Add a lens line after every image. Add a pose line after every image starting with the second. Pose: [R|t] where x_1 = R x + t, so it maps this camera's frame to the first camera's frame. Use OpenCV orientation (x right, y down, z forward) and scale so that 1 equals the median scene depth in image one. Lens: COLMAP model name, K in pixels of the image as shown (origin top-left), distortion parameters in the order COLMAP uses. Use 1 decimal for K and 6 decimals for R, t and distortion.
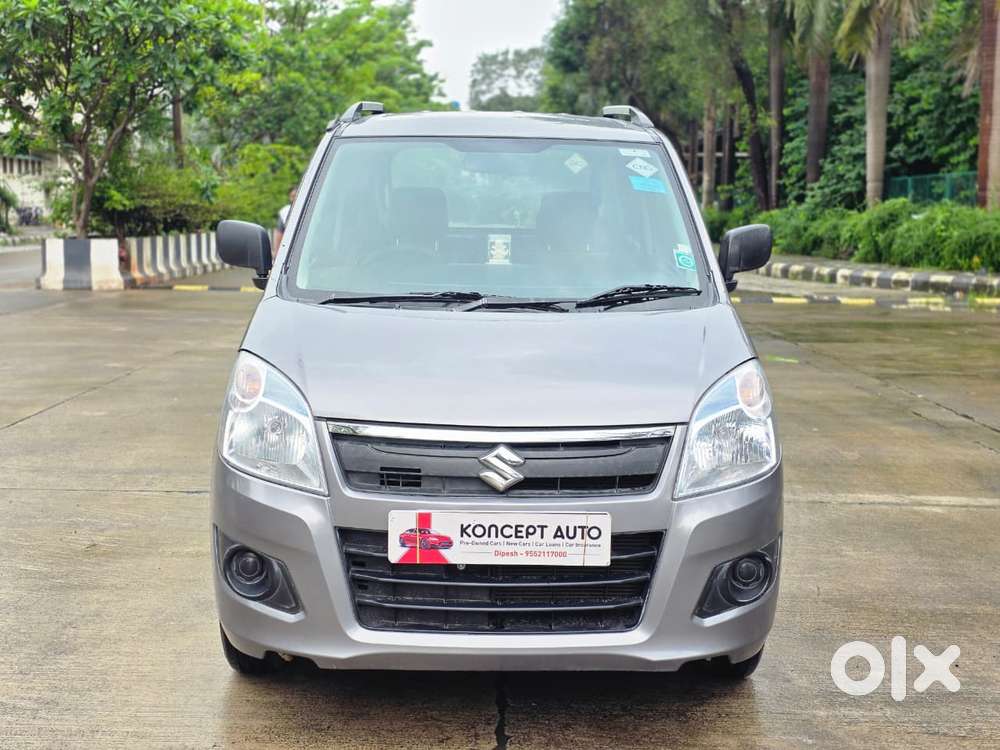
lens RADIAL K [[1355.2, 0, 500.0], [0, 1355.2, 375.0], [0, 0, 1]] dist [0.253399, -0.740778]
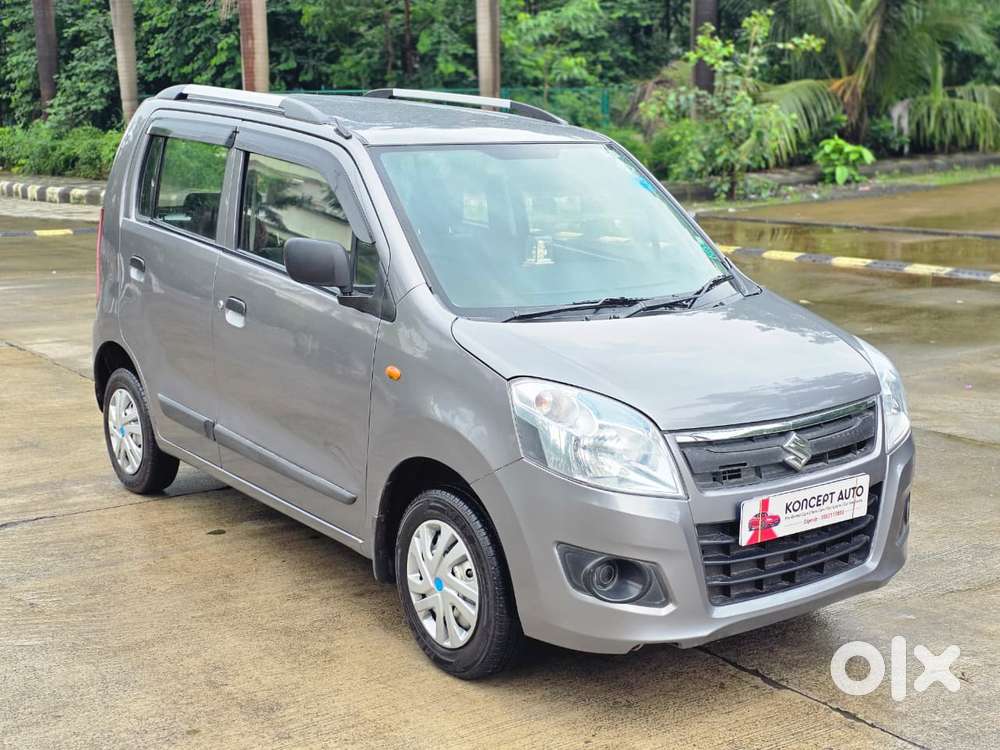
lens RADIAL K [[1364.8, 0, 499.4], [0, 1364.8, 391.7], [0, 0, 1]] dist [0.207906, -0.615877]
pose [[0.804924, -0.132474, 0.578401, -0.807220], [0.084742, 0.990433, 0.108913, -0.122268], [-0.587295, -0.038651, 0.808449, 0.162363]]
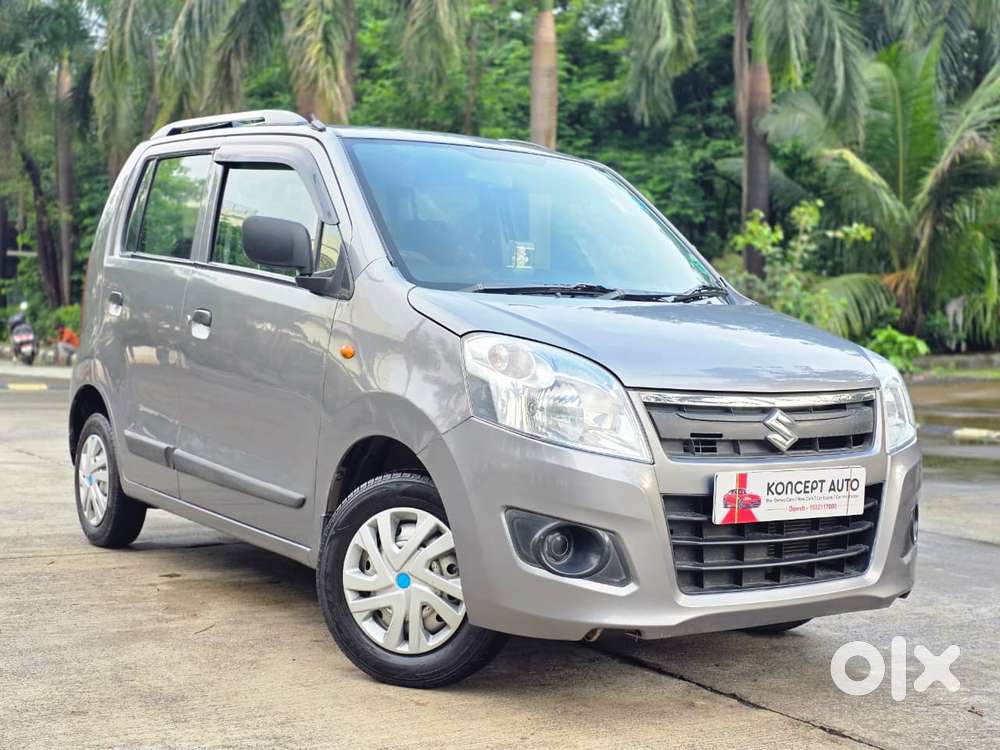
lens RADIAL K [[1382.5, 0, 500.0], [0, 1382.5, 375.0], [0, 0, 1]] dist [0.115907, -0.321051]
pose [[0.832056, -0.008386, 0.554629, -0.707905], [0.054819, 0.996234, -0.067177, 0.077789], [-0.551976, 0.086300, 0.829382, 0.191432]]
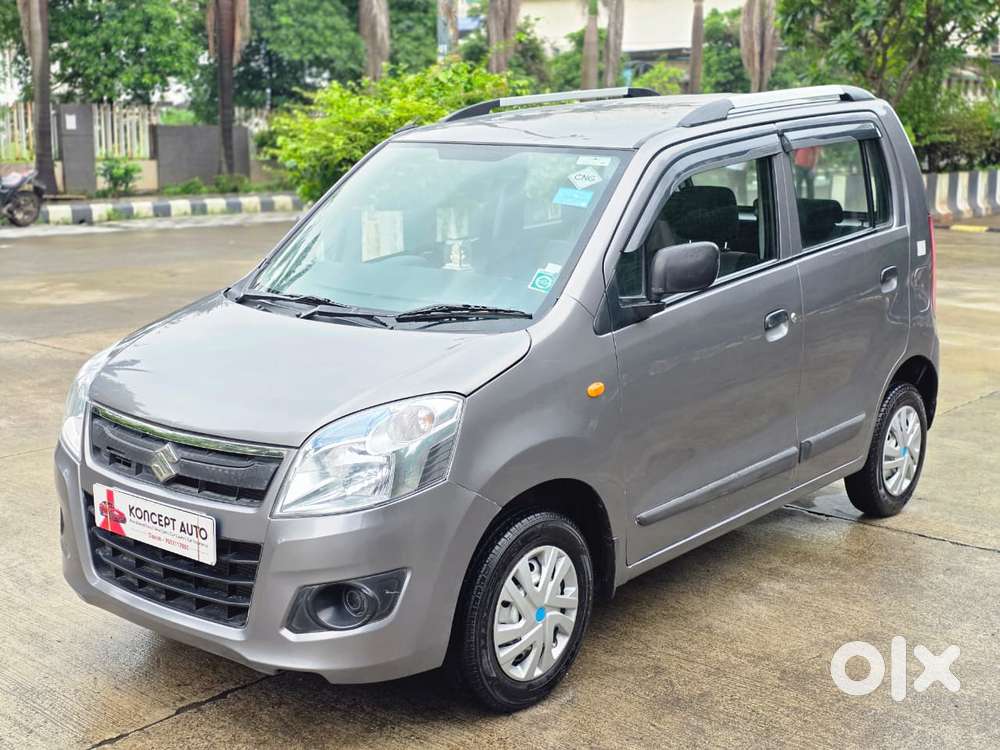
lens RADIAL K [[1368.3, 0, 504.0], [0, 1368.3, 356.9], [0, 0, 1]] dist [0.164772, -0.352644]
pose [[0.764166, 0.111697, -0.635275, 0.846273], [-0.082345, 0.993727, 0.075670, -0.116776], [0.639742, -0.005513, 0.768570, 0.263995]]
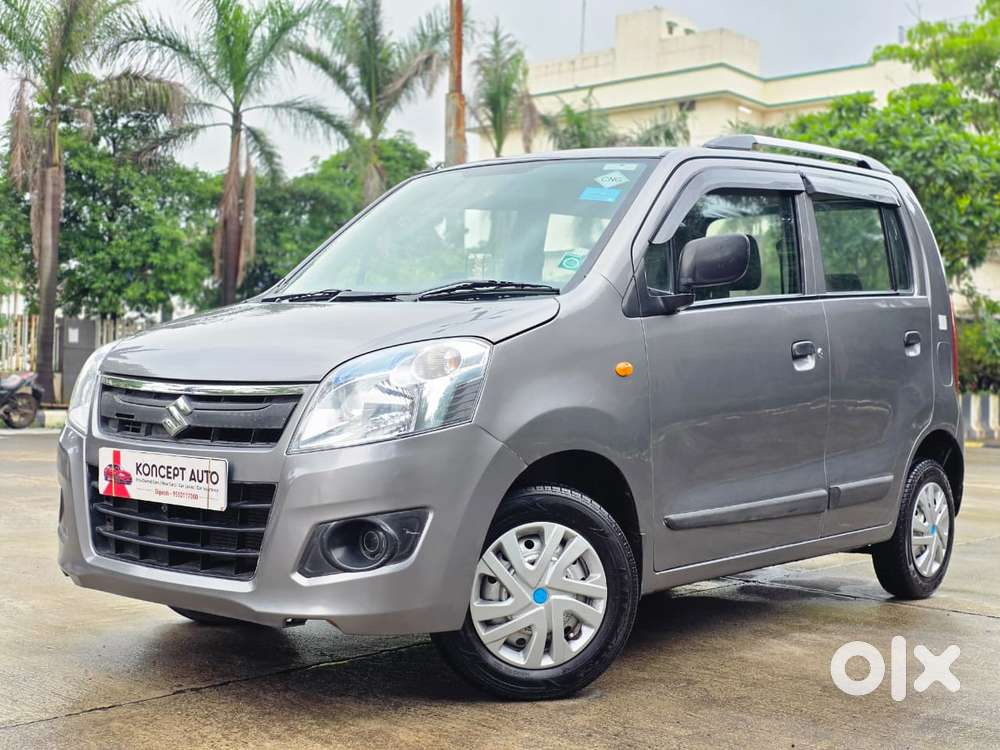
lens RADIAL K [[1382.5, 0, 500.0], [0, 1382.5, 375.0], [0, 0, 1]] dist [0.115907, -0.321051]
pose [[0.765465, 0.012522, -0.643356, 0.822203], [-0.101639, 0.989613, -0.101668, 0.110439], [0.635400, 0.143214, 0.758786, 0.282895]]
